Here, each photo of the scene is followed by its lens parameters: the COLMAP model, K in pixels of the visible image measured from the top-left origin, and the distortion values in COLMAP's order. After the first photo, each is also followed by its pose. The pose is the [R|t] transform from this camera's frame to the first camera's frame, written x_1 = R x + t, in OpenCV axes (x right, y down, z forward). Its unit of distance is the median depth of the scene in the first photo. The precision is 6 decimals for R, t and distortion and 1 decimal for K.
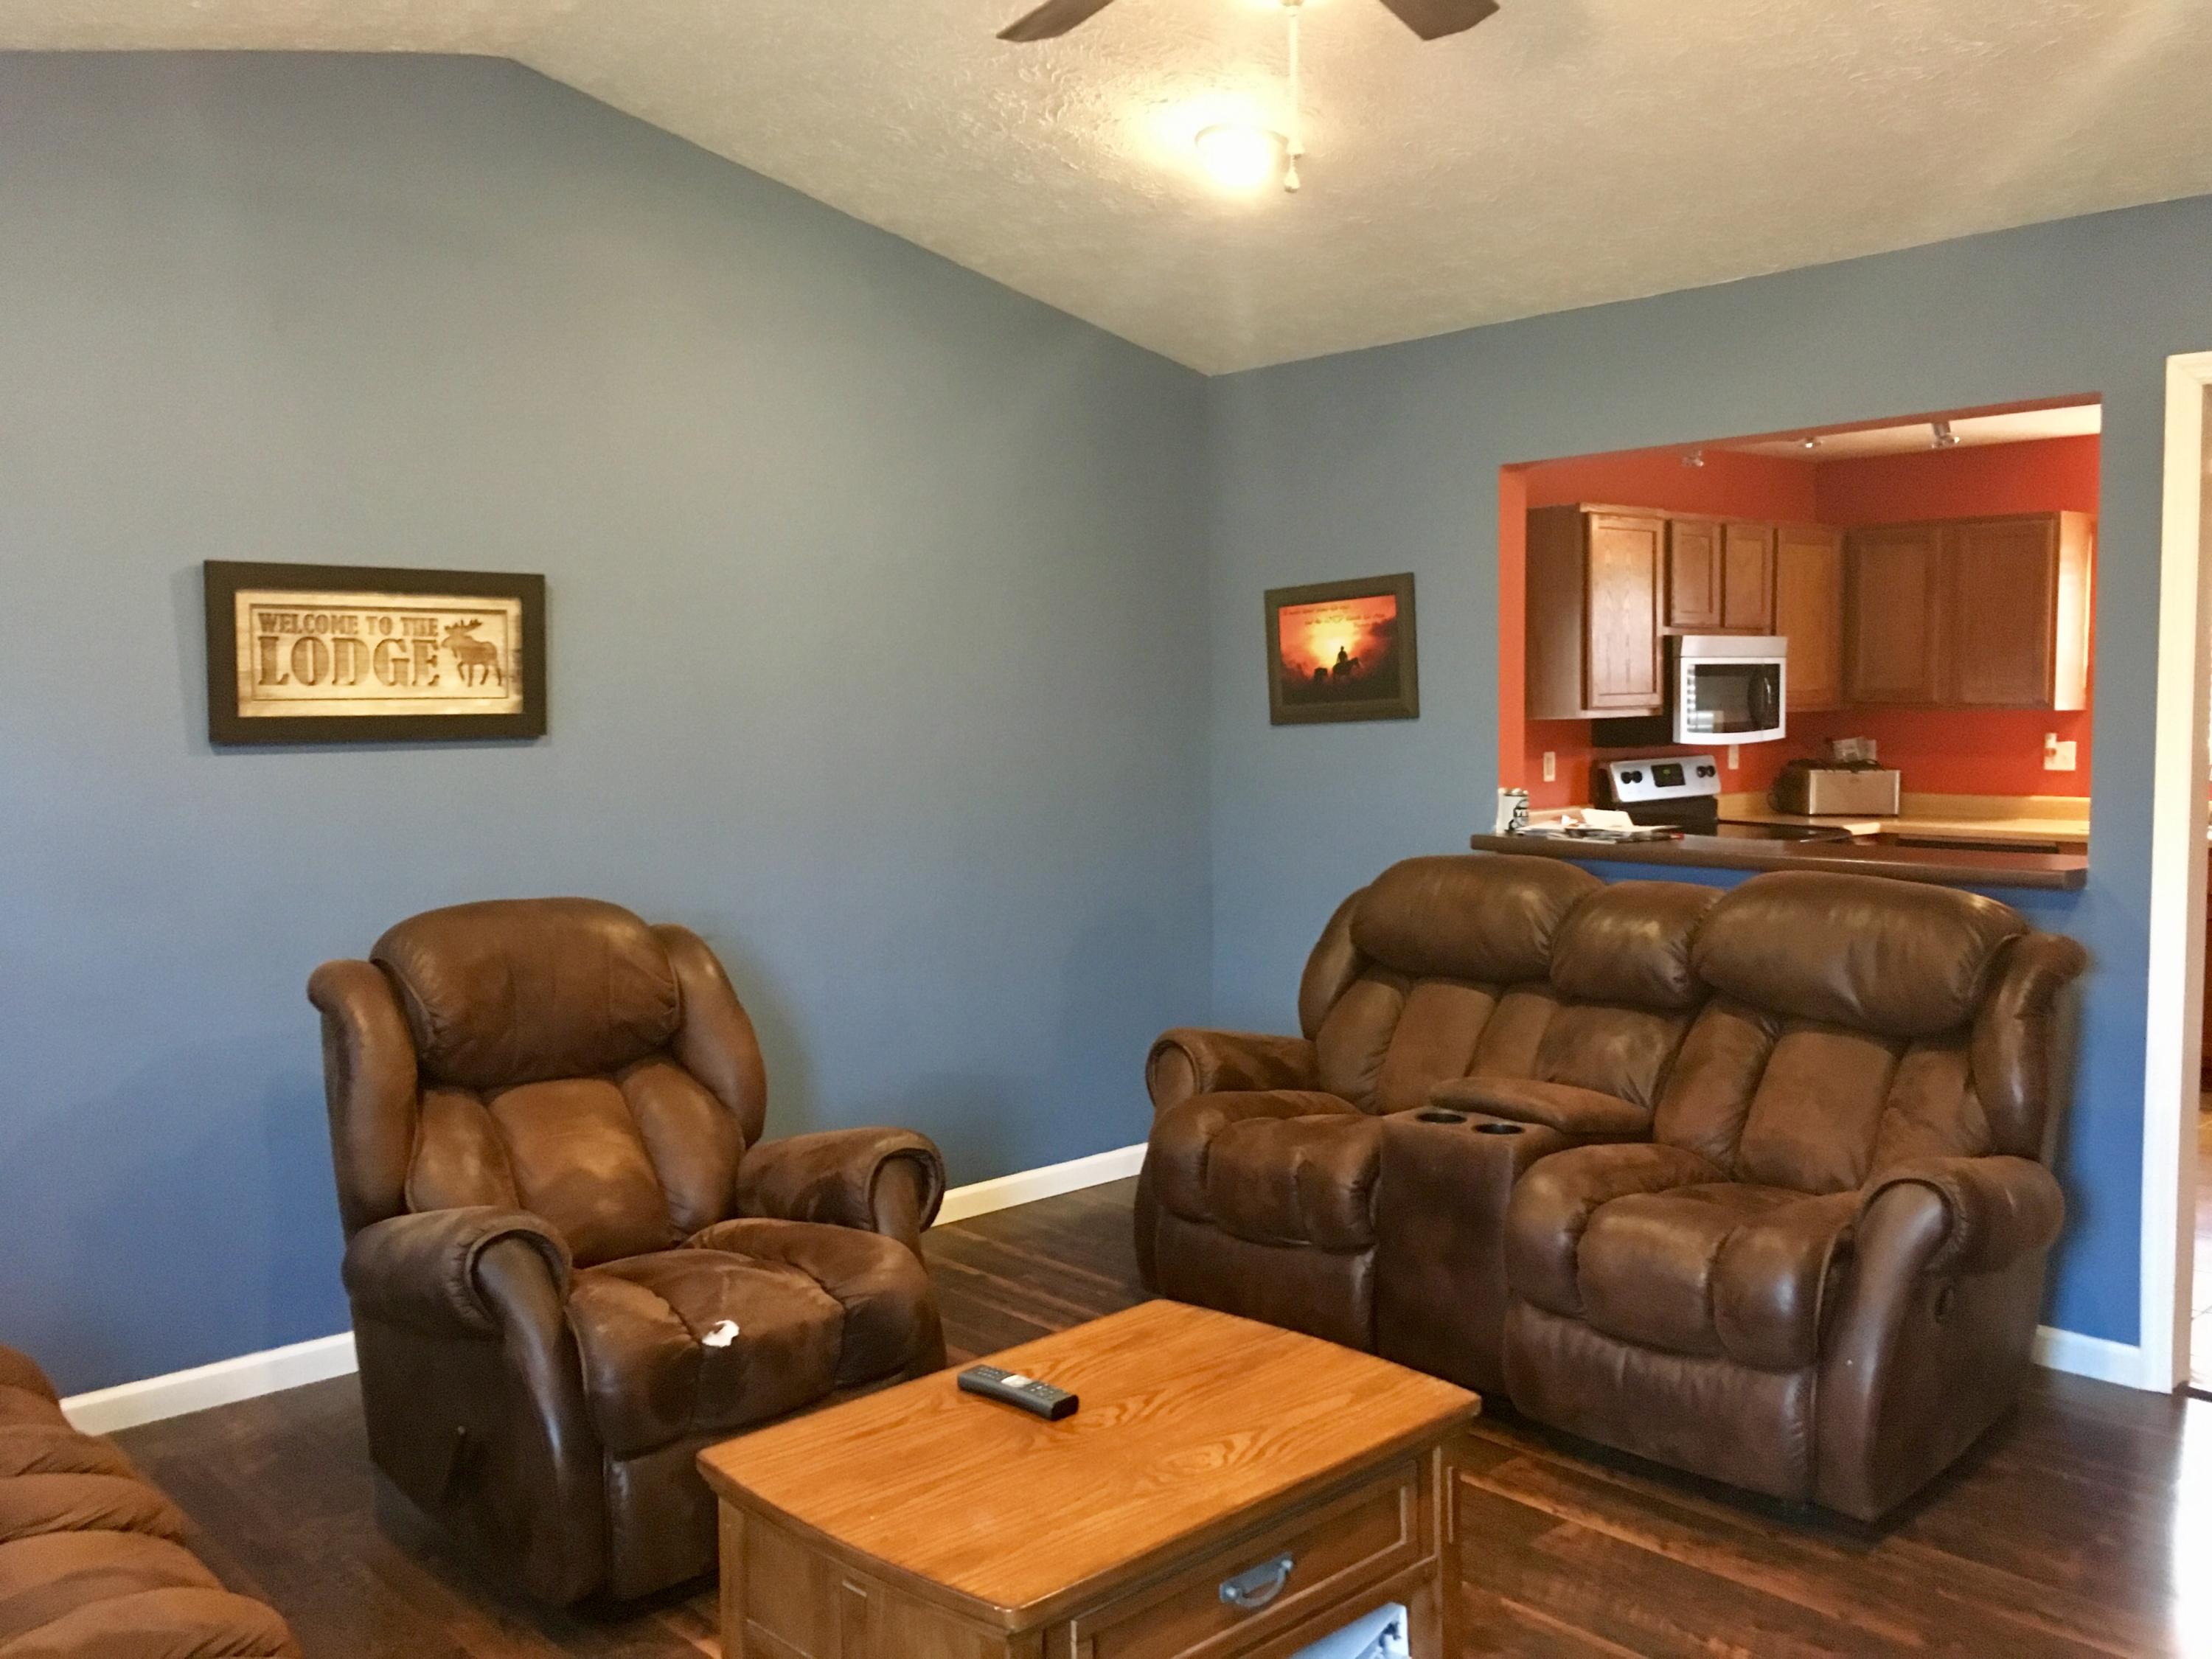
lens RADIAL K [[1892.6, 0, 1106.0], [0, 1892.6, 829.5], [0, 0, 1]] dist [0.007940, -0.012305]
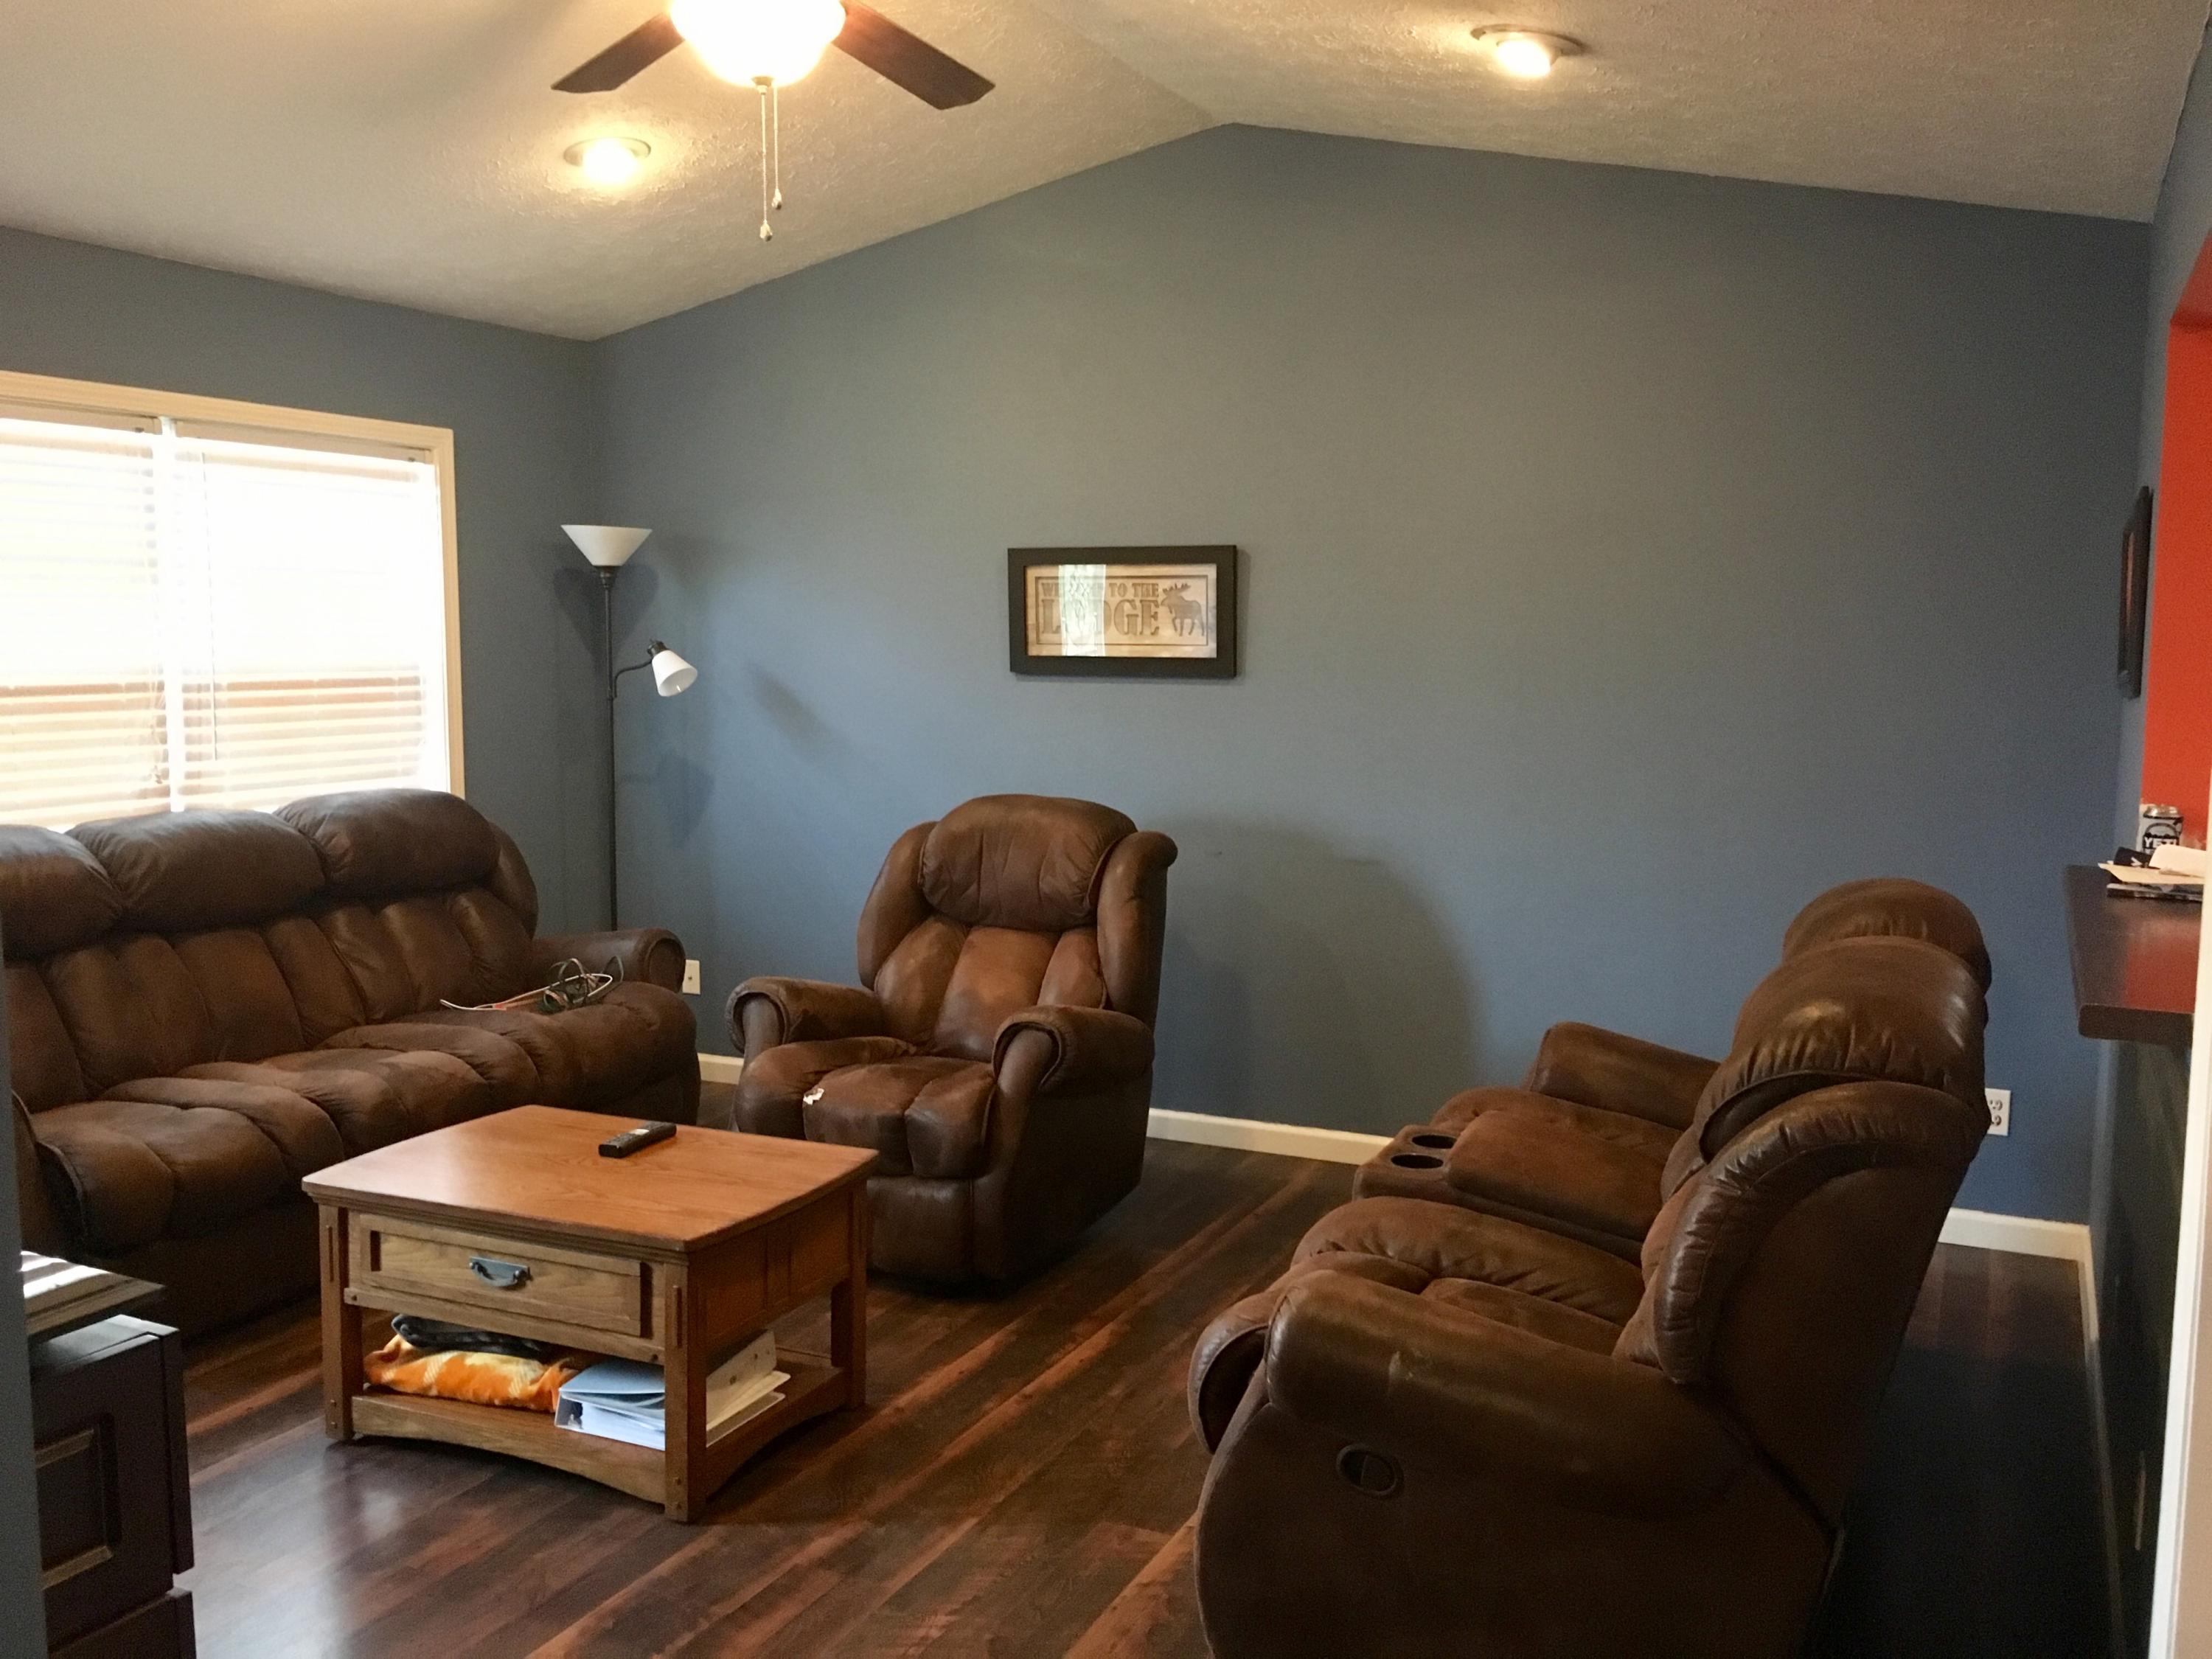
lens RADIAL K [[1892.6, 0, 1106.0], [0, 1892.6, 829.5], [0, 0, 1]] dist [0.007940, -0.012305]
pose [[0.376690, 0.111051, -0.919659, 0.911029], [-0.072772, 0.993268, 0.090132, -0.061637], [0.923477, 0.032973, 0.382235, 0.503845]]
